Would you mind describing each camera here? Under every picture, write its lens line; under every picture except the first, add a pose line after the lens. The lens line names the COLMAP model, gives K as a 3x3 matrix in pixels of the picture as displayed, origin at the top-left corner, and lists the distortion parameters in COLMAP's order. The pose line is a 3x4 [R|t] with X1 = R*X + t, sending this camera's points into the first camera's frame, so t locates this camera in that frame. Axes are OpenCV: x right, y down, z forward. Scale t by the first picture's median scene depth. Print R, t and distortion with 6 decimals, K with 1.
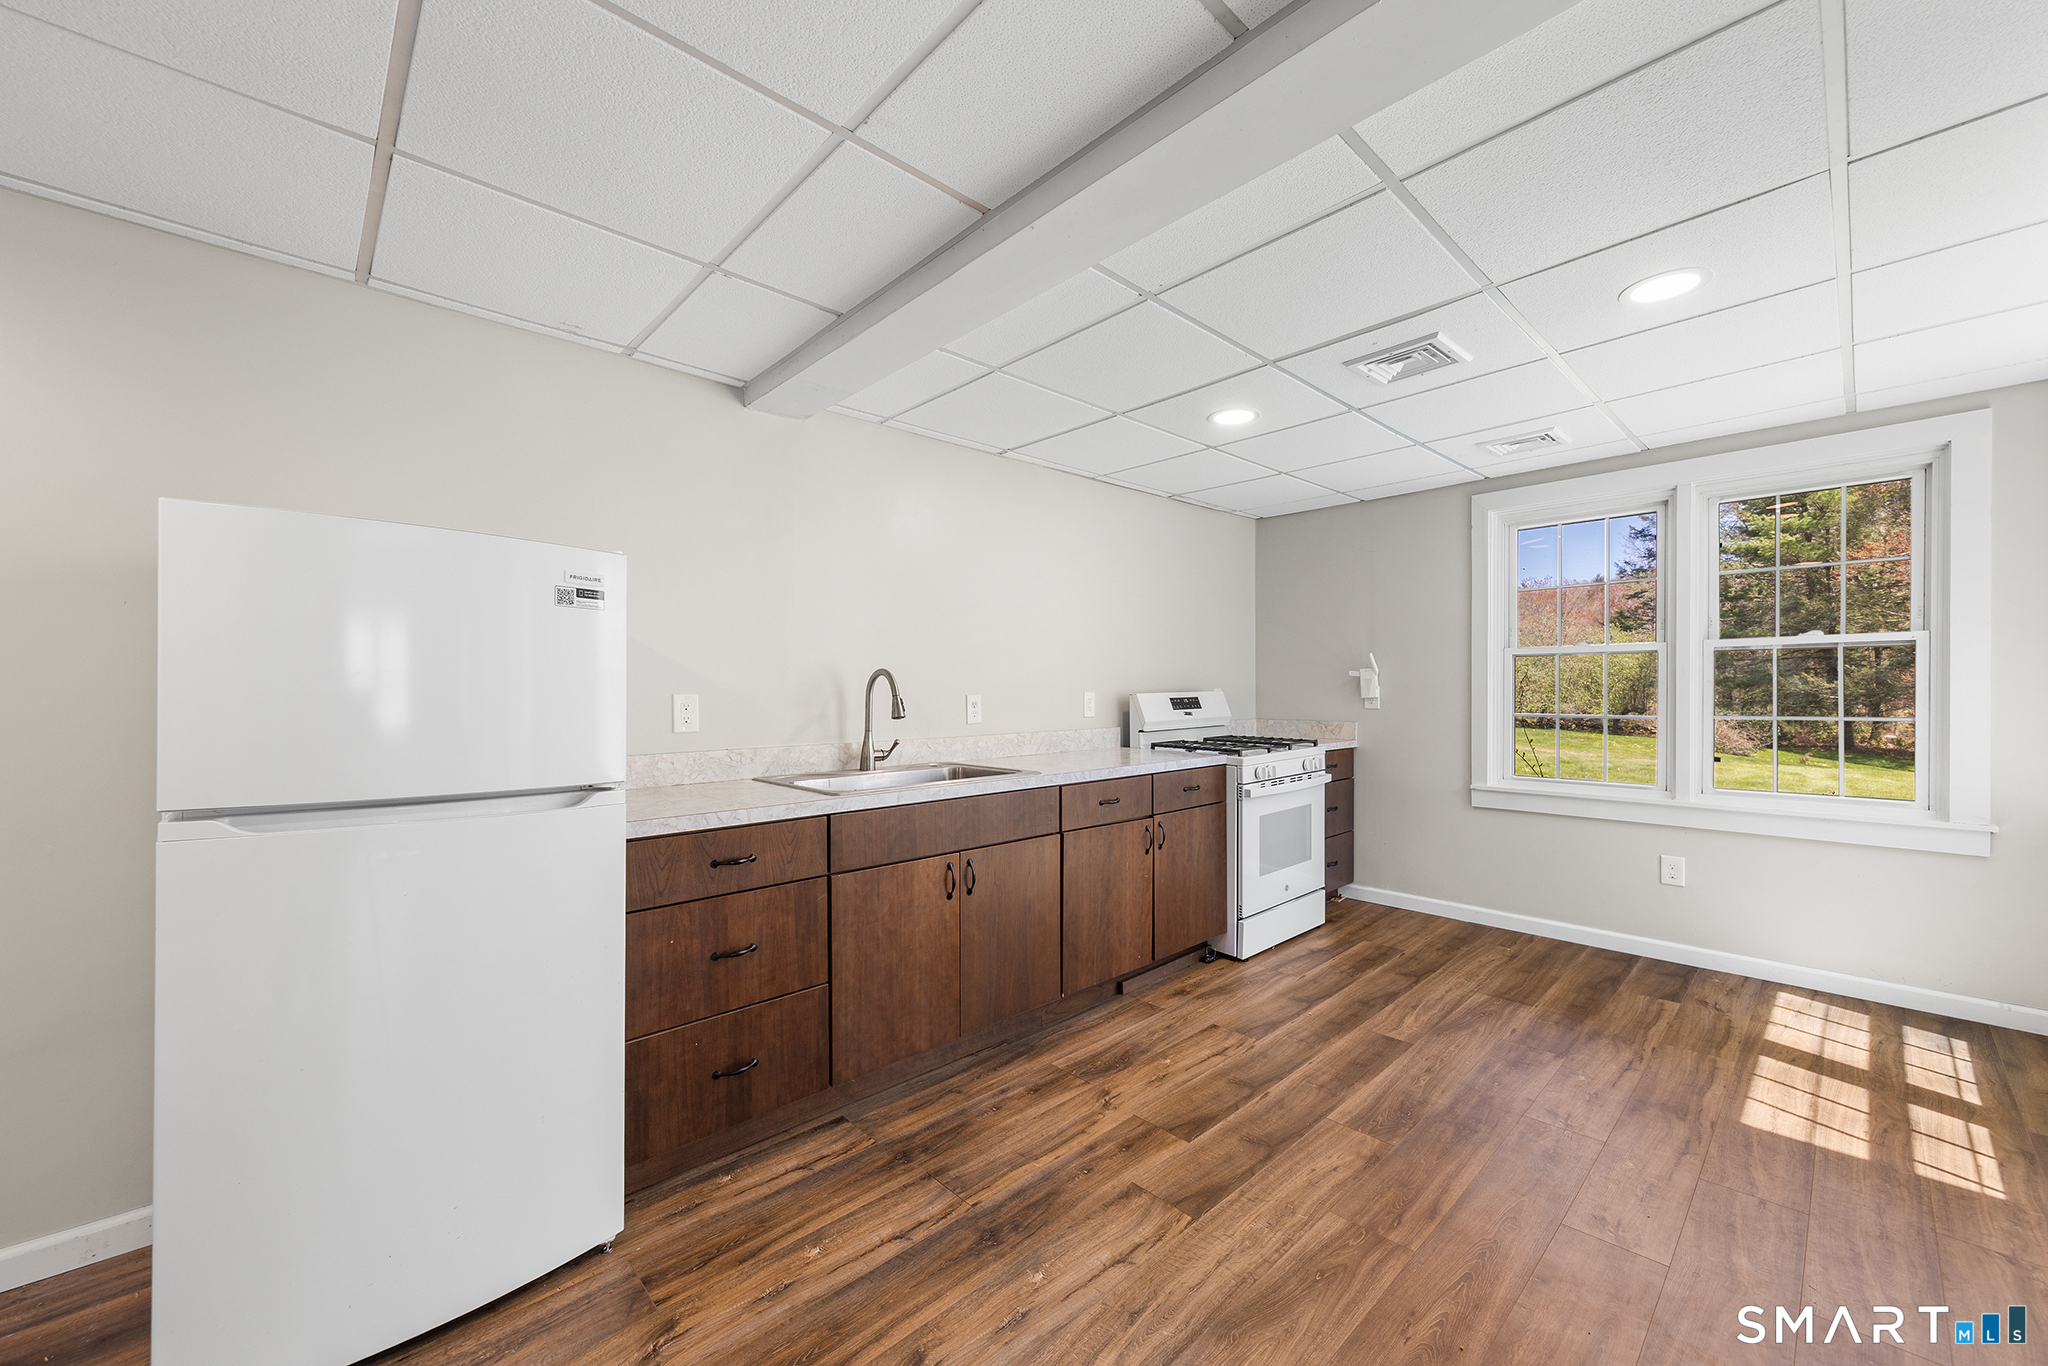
lens RADIAL K [[780.7, 0, 1017.9], [0, 780.7, 678.1], [0, 0, 1]] dist [0.002778, 0.000214]
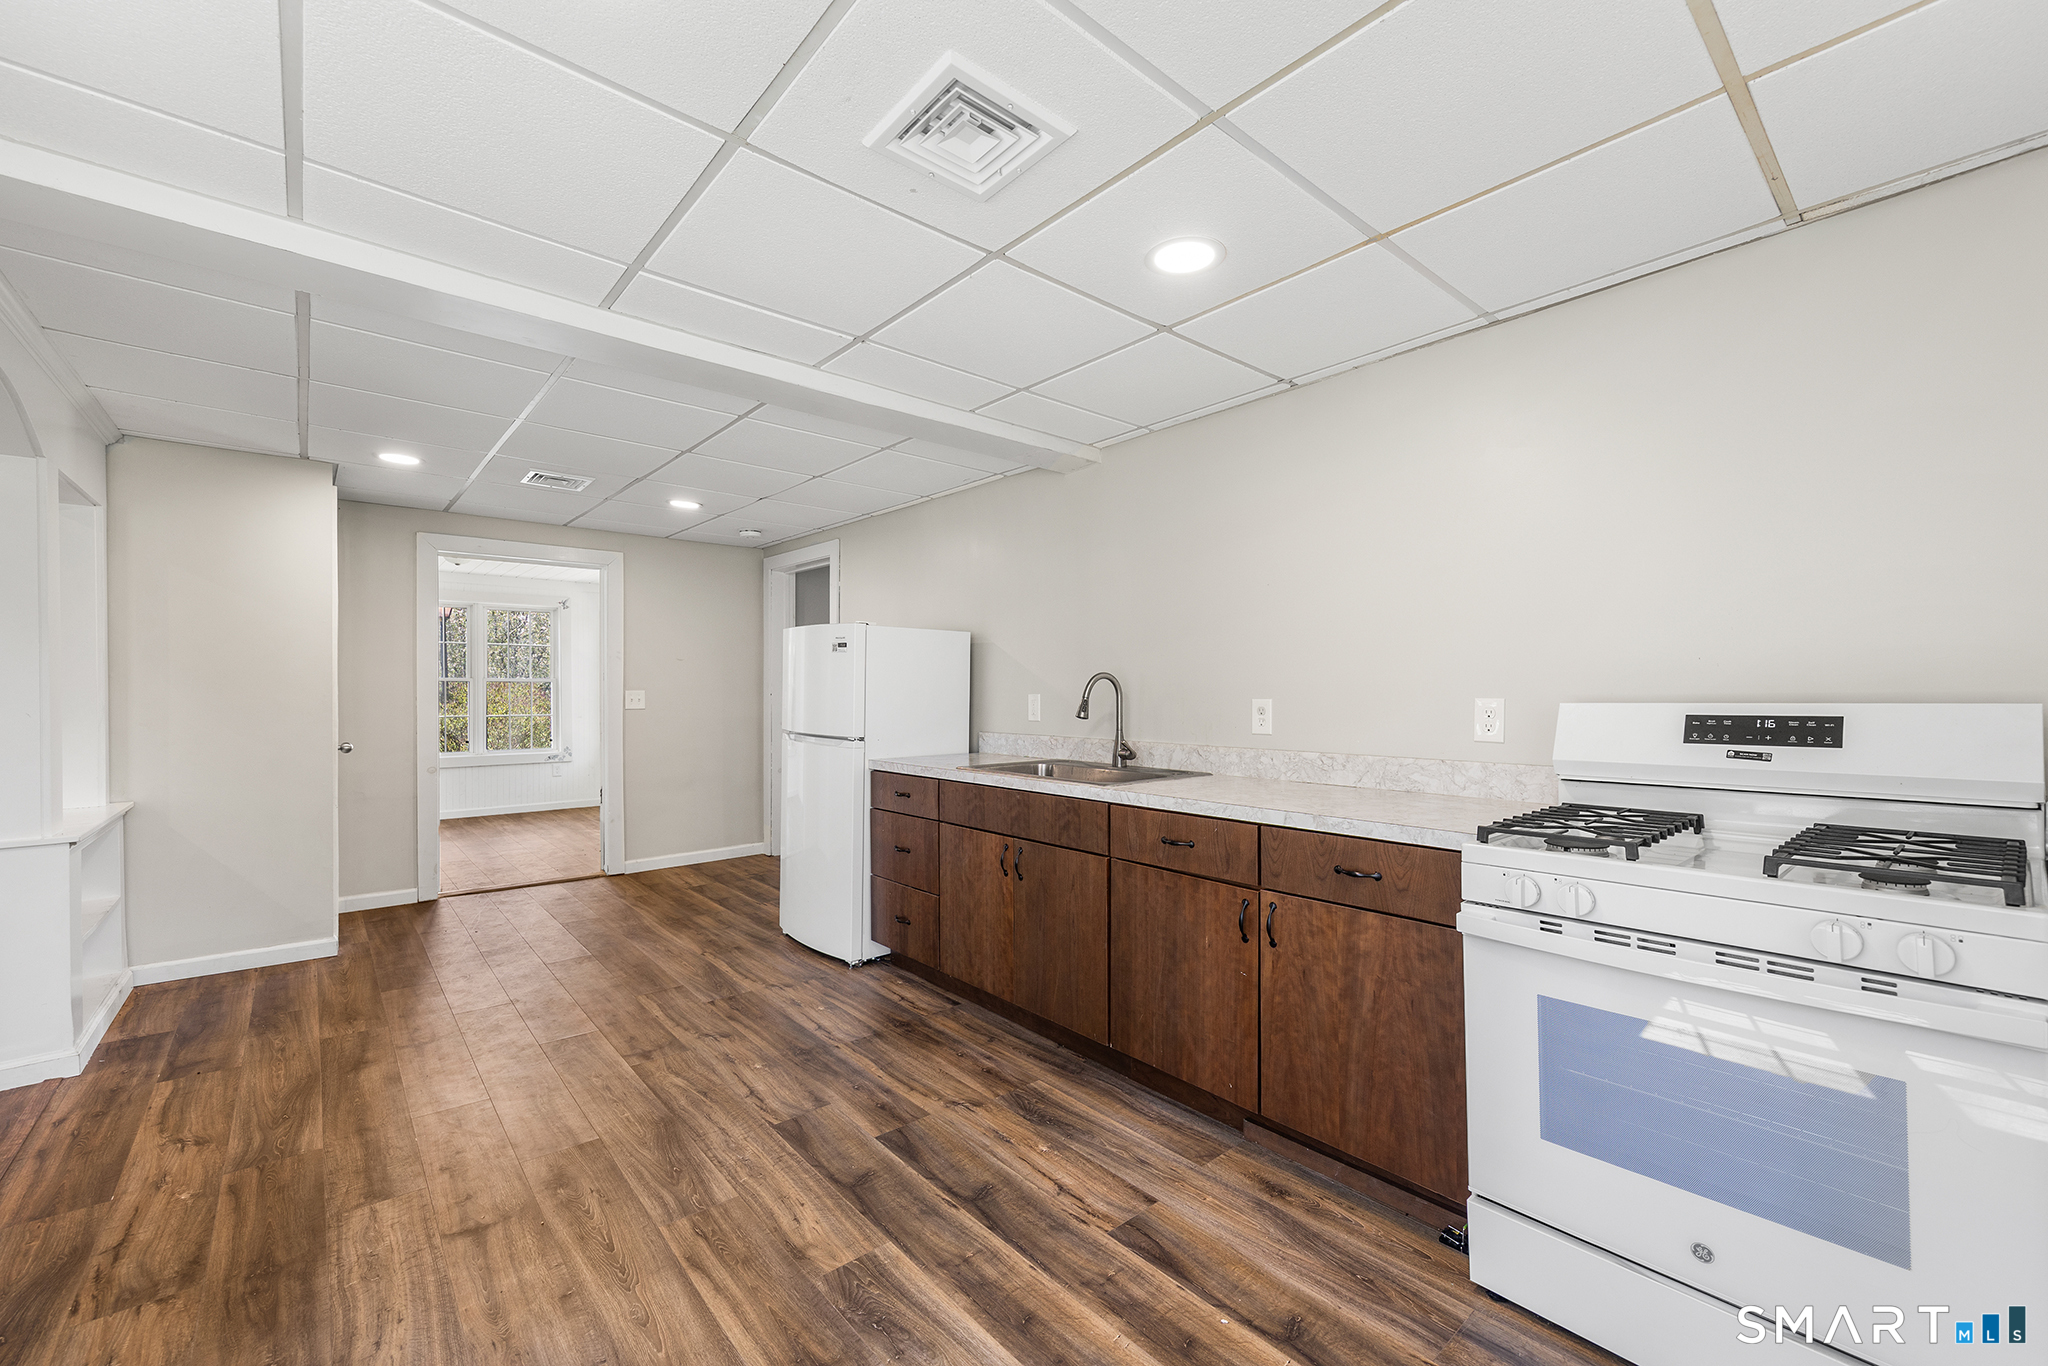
lens RADIAL K [[830.6, 0, 1022.7], [0, 830.6, 697.3], [0, 0, 1]] dist [0.001317, -0.000136]
pose [[-0.036866, 0.011980, -0.999248, 1.233772], [0.010017, 0.999882, 0.011618, 0.011246], [0.999270, -0.009581, -0.036982, 1.189020]]
